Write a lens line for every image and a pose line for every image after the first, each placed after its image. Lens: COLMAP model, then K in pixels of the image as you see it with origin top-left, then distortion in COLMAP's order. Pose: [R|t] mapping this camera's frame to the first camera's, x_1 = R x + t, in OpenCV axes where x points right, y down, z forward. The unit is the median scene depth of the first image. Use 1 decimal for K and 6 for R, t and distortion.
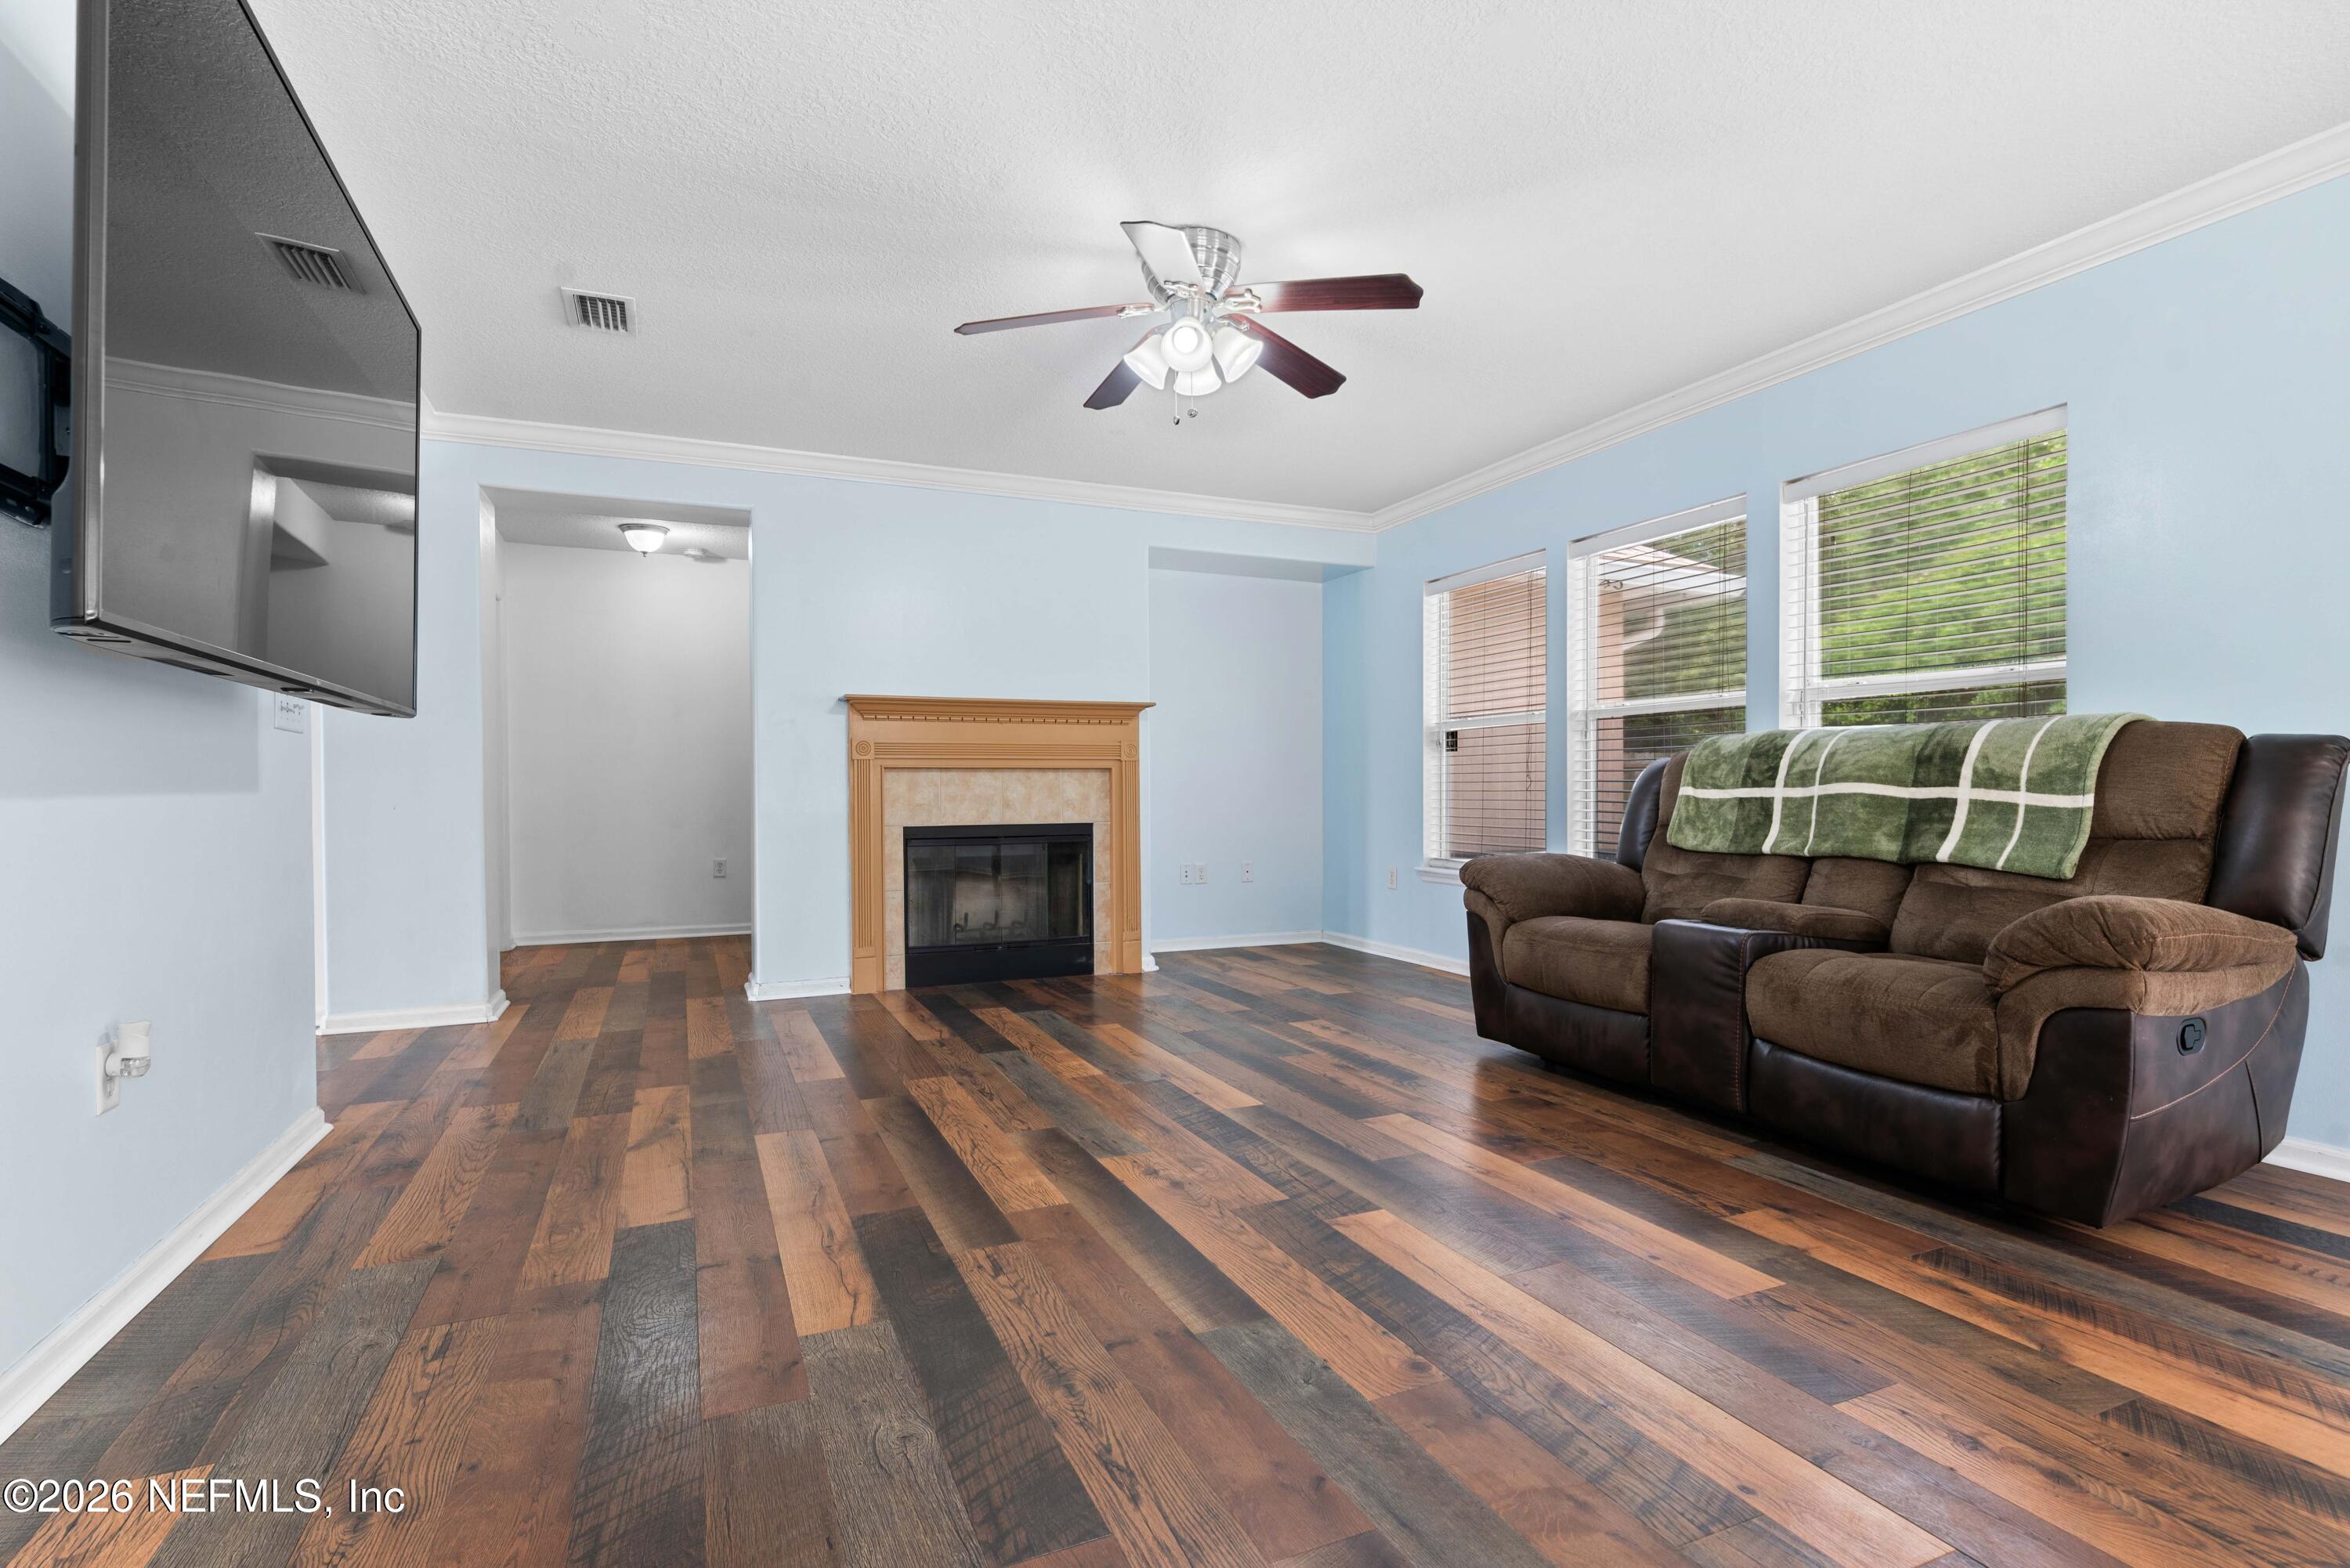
lens RADIAL K [[1120.3, 0, 1173.2], [0, 1120.3, 800.2], [0, 0, 1]] dist [0.002459, -0.002130]
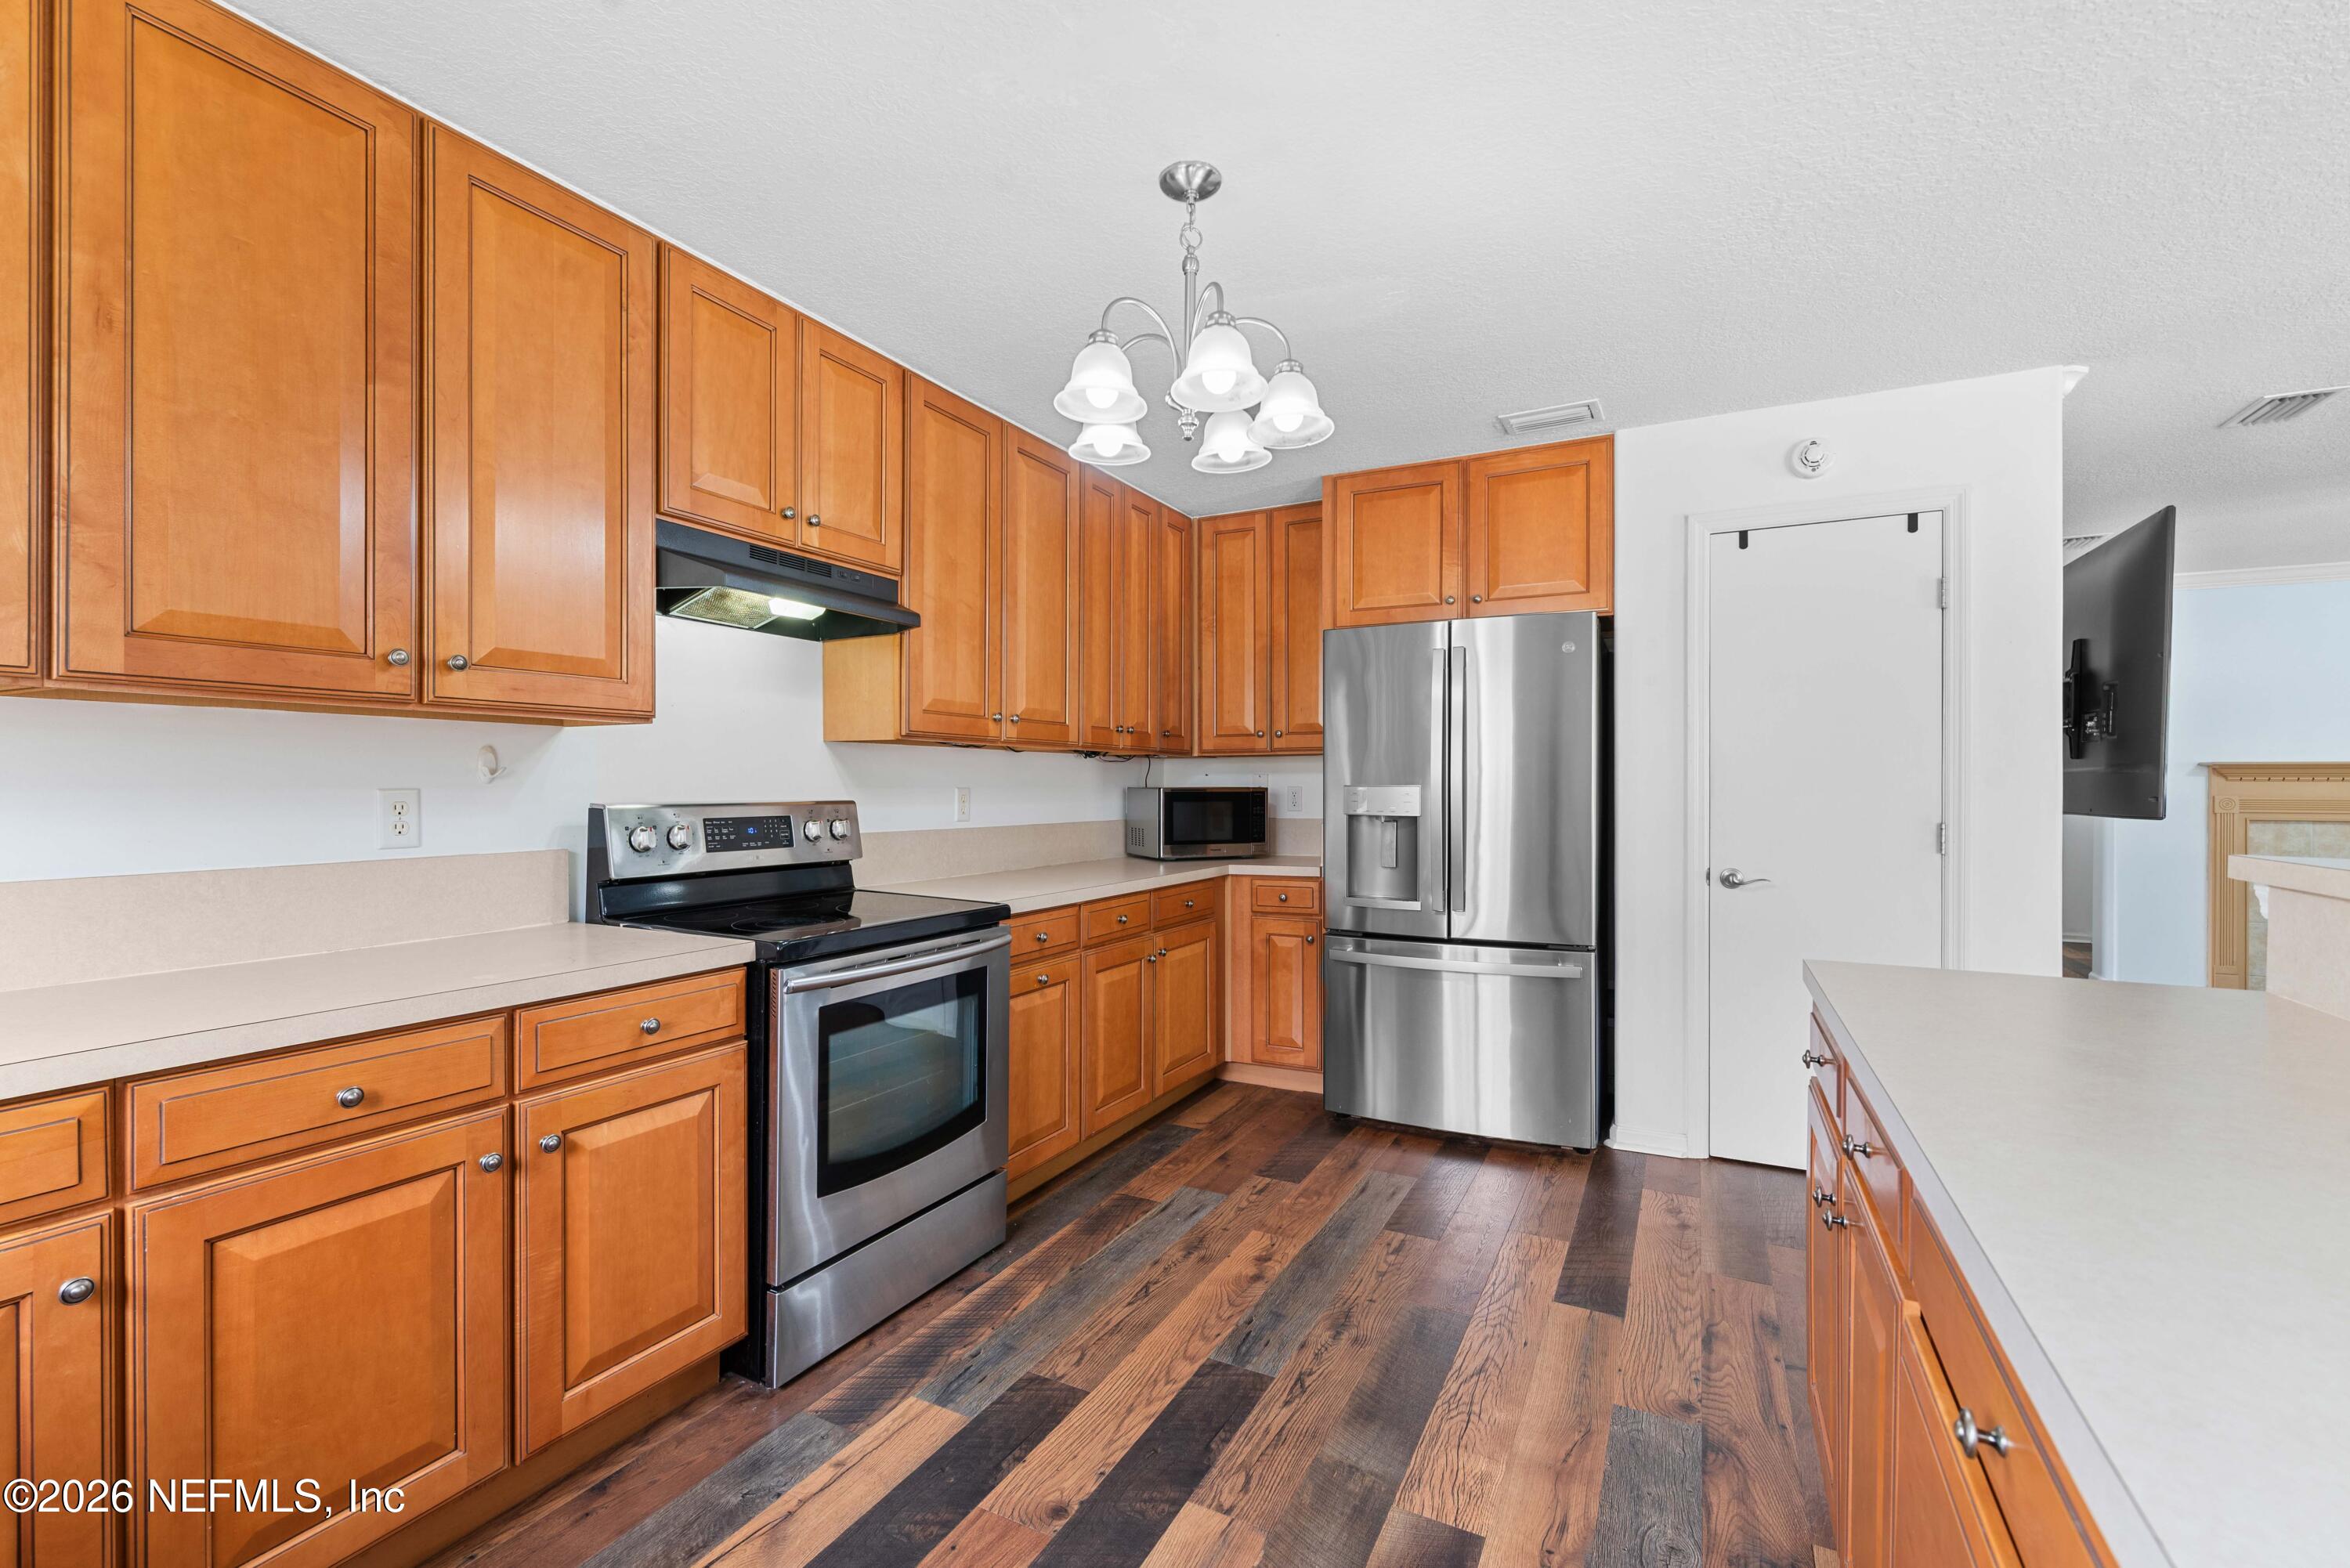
lens RADIAL K [[1019.6, 0, 1151.7], [0, 1019.6, 783.2], [0, 0, 1]] dist [0.000199, 0.000514]
pose [[0.618533, 0.005411, -0.785740, -0.200988], [-0.013240, 0.999906, -0.003537, -0.080323], [0.785648, 0.012590, 0.618546, -1.008565]]
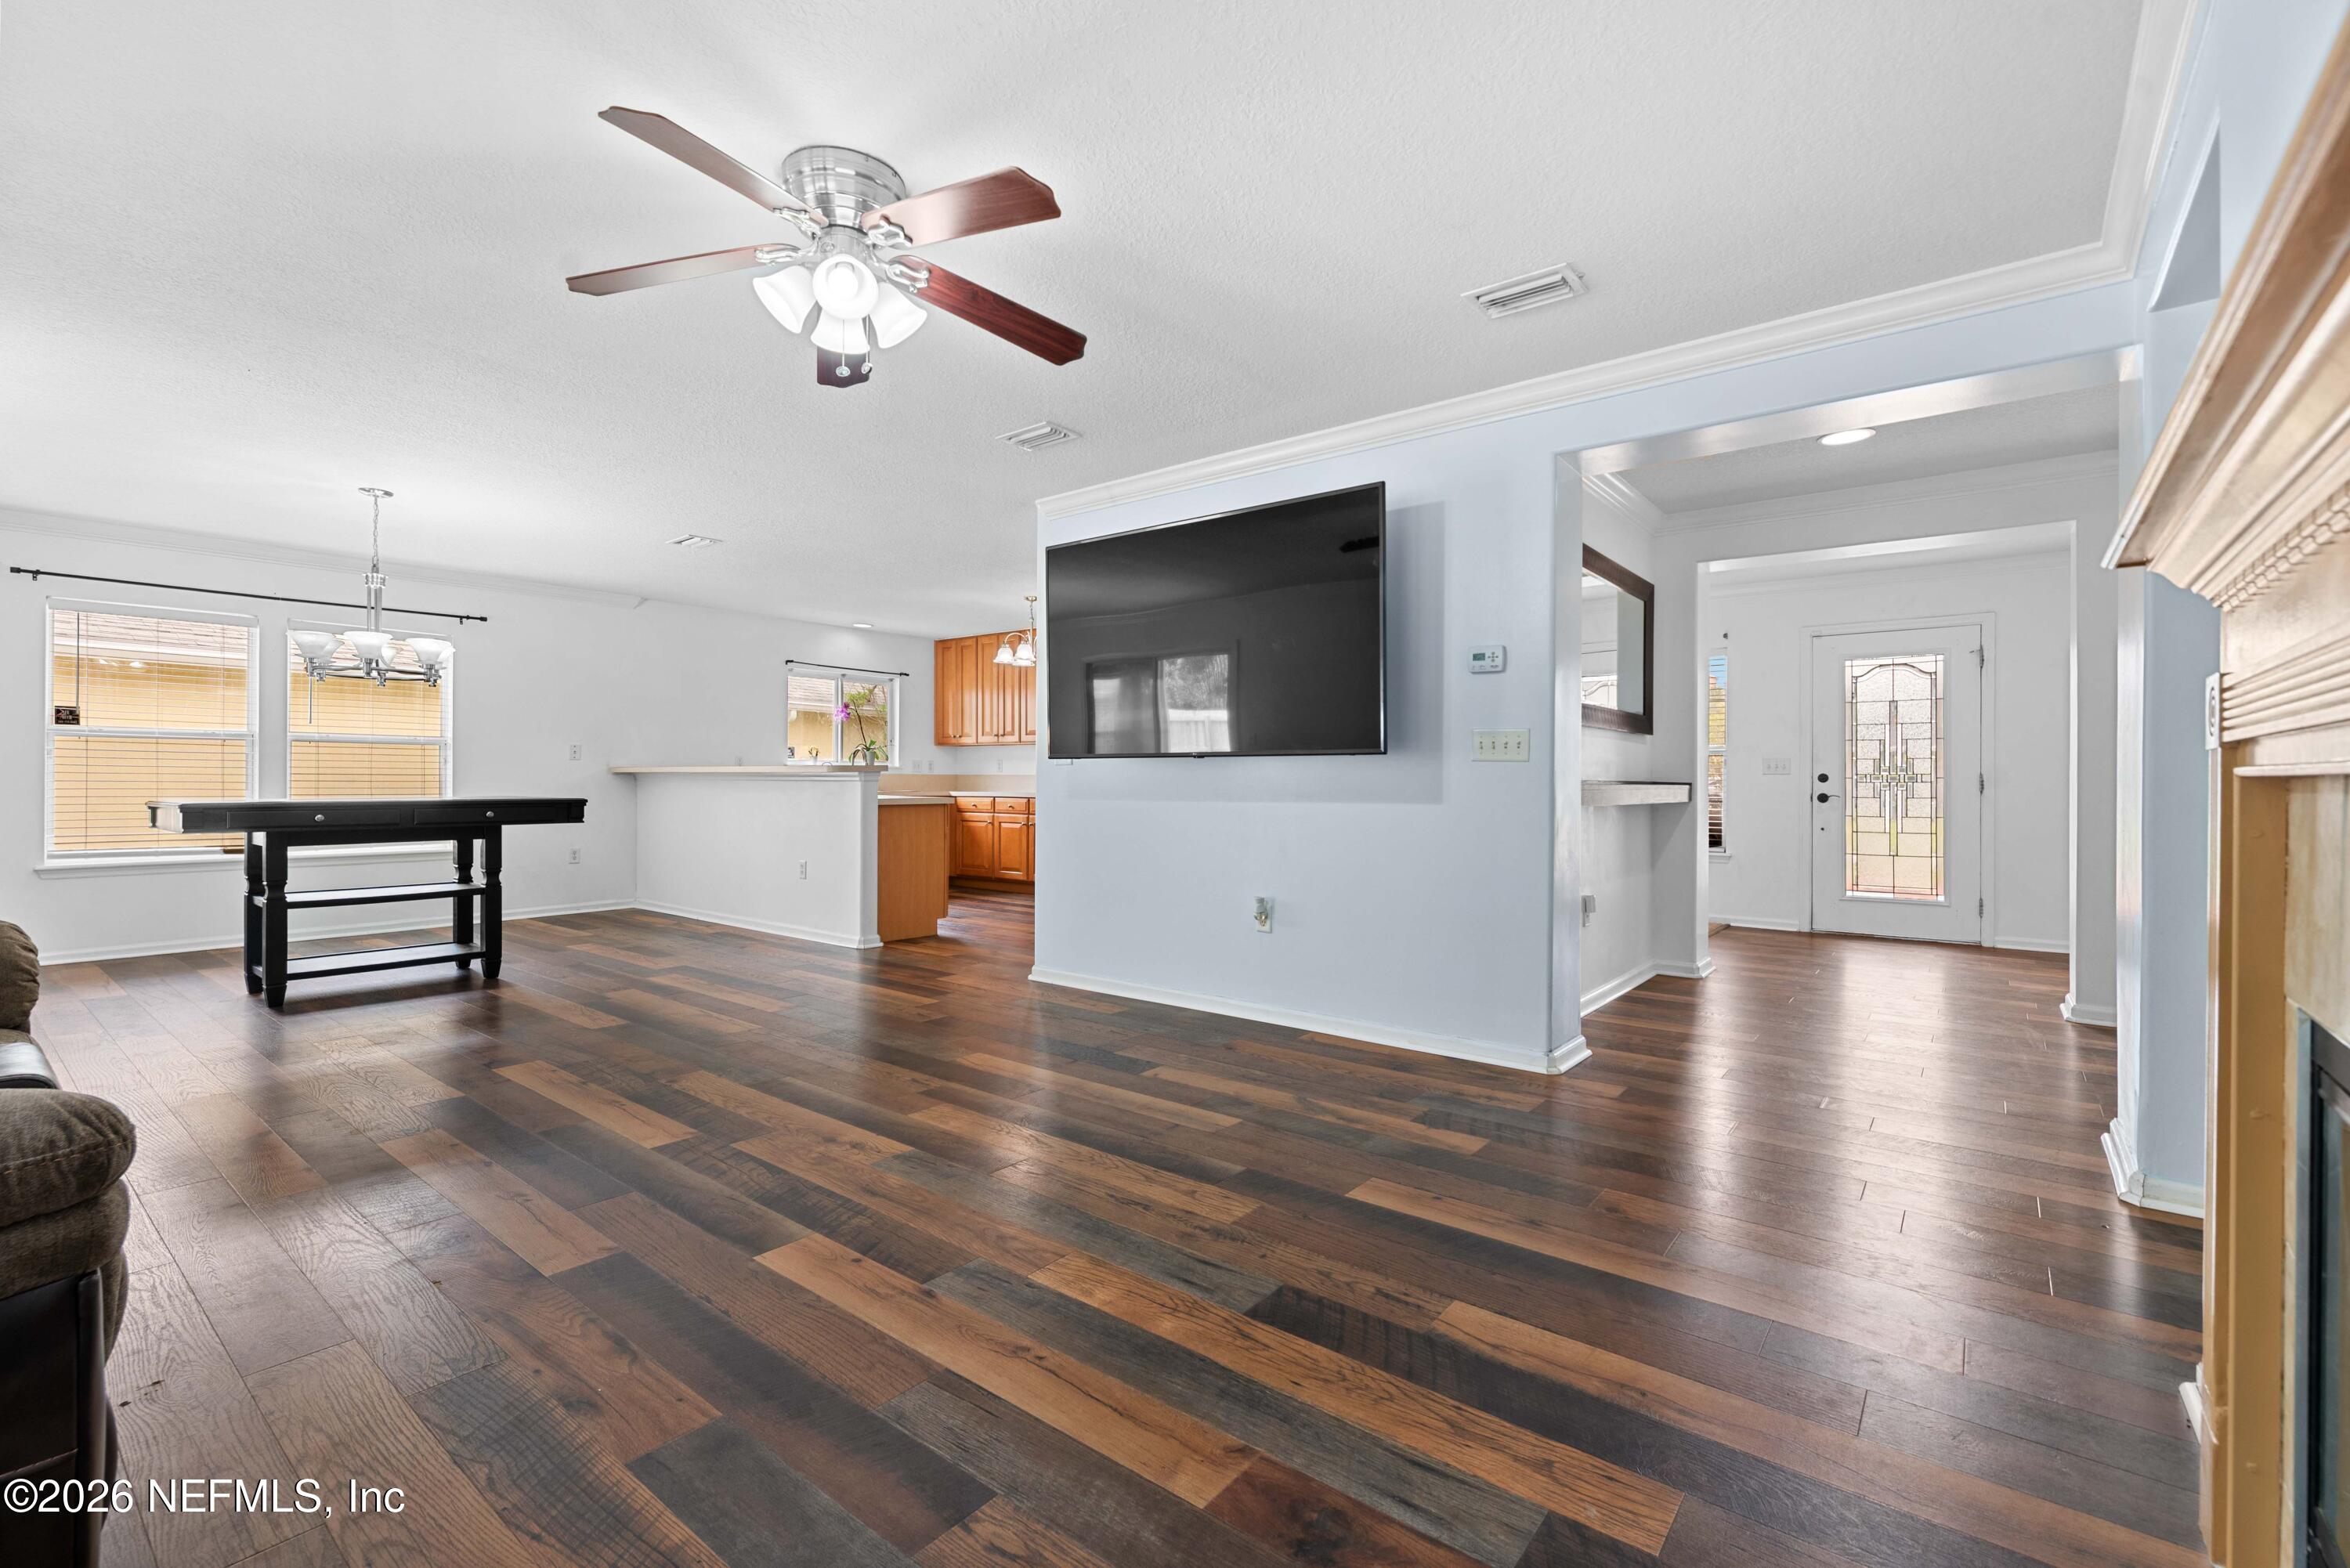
lens RADIAL K [[1019.6, 0, 1136.4], [0, 1019.6, 775.6], [0, 0, 1]] dist [0.000199, 0.000514]
pose [[-0.902189, 0.001483, -0.431339, 0.149414], [-0.002269, 0.999964, 0.008184, -0.046624], [0.431335, 0.008363, -0.902153, 1.793535]]
